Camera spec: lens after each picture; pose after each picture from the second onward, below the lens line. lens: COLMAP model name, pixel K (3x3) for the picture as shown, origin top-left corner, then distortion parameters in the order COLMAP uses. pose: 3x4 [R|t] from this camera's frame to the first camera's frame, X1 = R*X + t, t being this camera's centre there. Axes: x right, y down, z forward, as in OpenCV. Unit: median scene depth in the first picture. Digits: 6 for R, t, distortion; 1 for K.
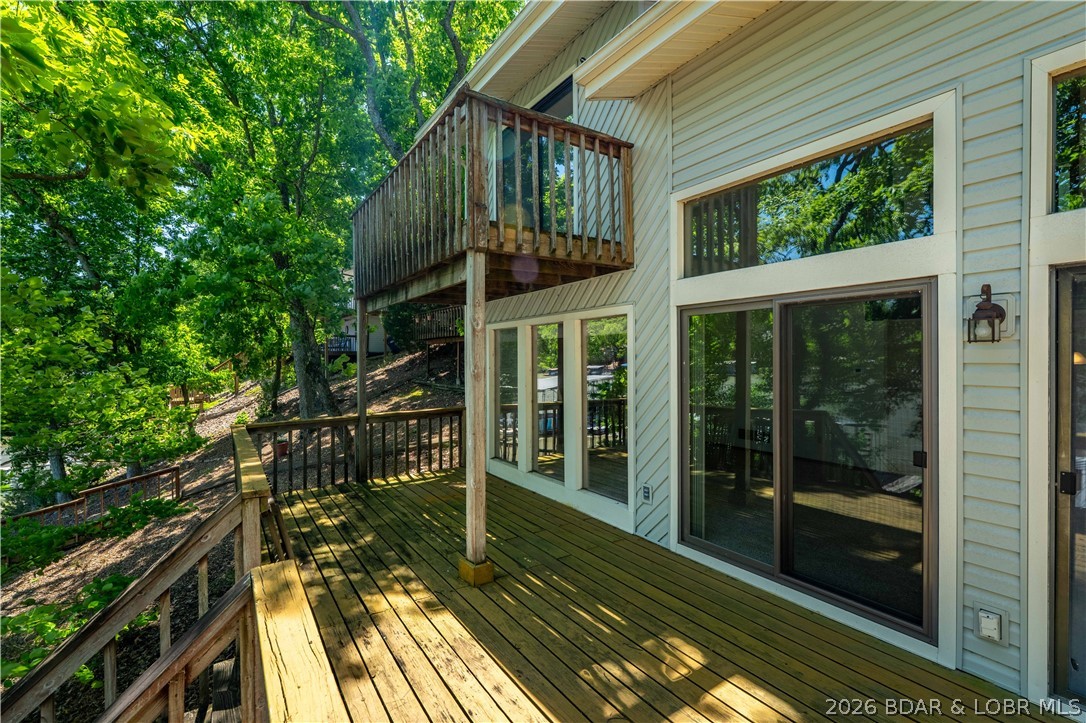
lens RADIAL K [[486.7, 0, 546.5], [0, 486.7, 363.1], [0, 0, 1]] dist [-0.008096, 0.001221]
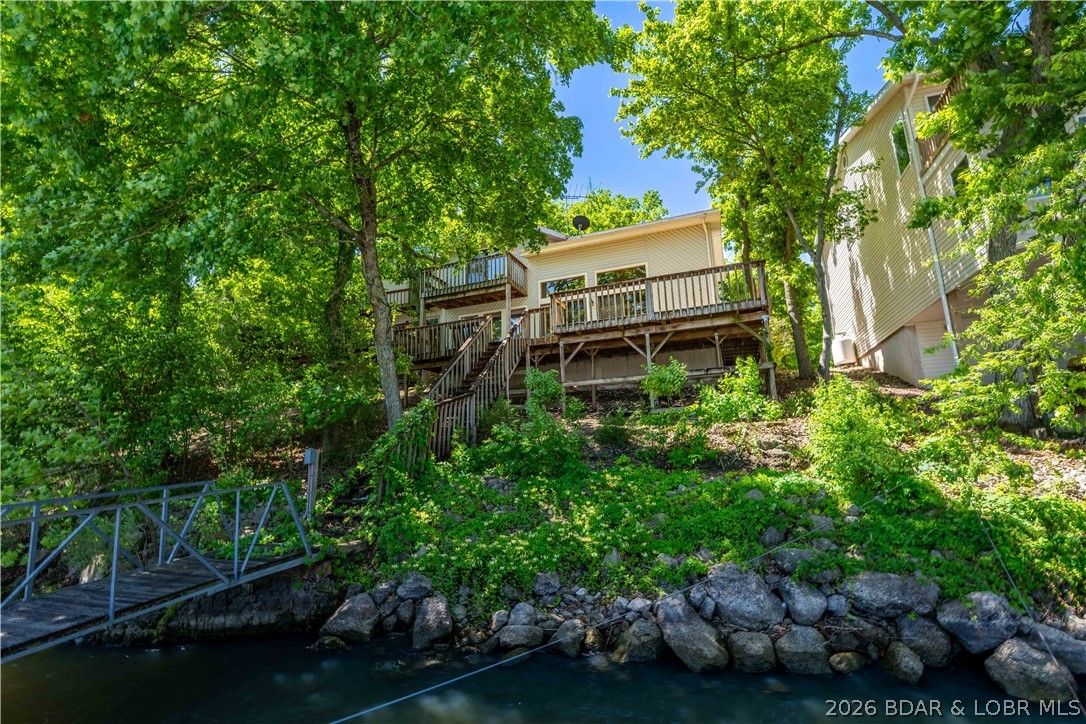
lens RADIAL K [[486.7, 0, 541.3], [0, 486.7, 363.7], [0, 0, 1]] dist [-0.008096, 0.001221]
pose [[0.828929, 0.093416, 0.551498, -2.029287], [0.023897, 0.979141, -0.201771, 1.255214], [-0.558843, 0.180434, 0.809406, -2.404921]]
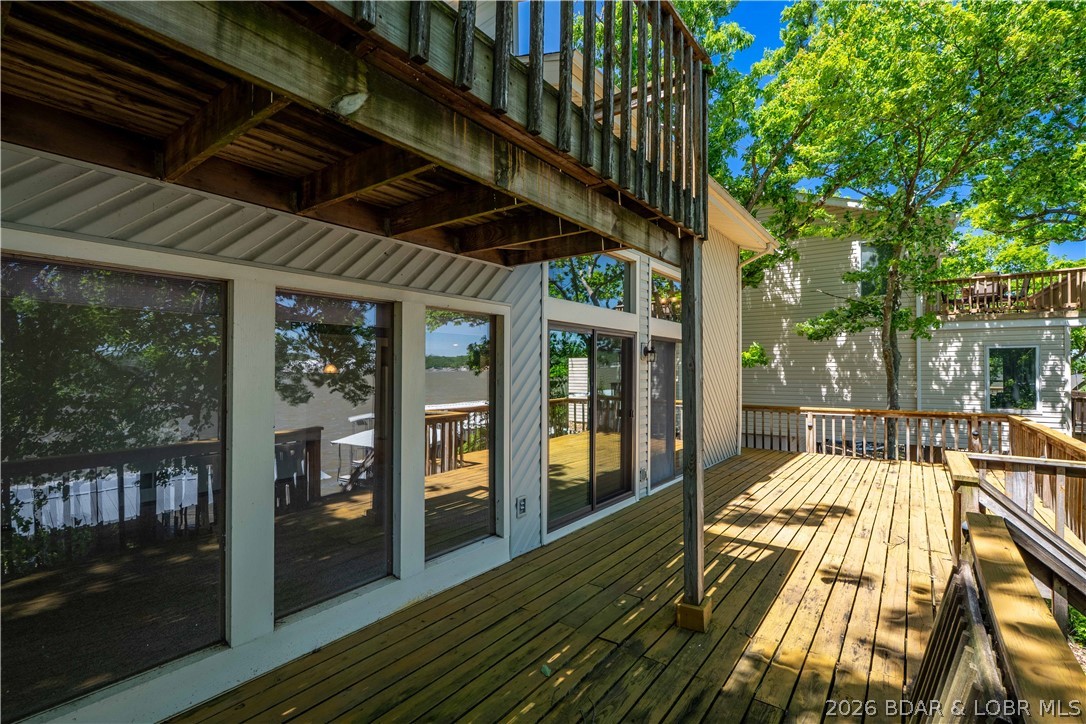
lens RADIAL K [[486.7, 0, 545.4], [0, 486.7, 364.3], [0, 0, 1]] dist [-0.008096, 0.001221]
pose [[-0.325108, 0.015692, 0.945547, -0.745256], [0.008068, 0.999872, -0.013819, -0.001833], [-0.945643, 0.003136, -0.325193, 1.295393]]
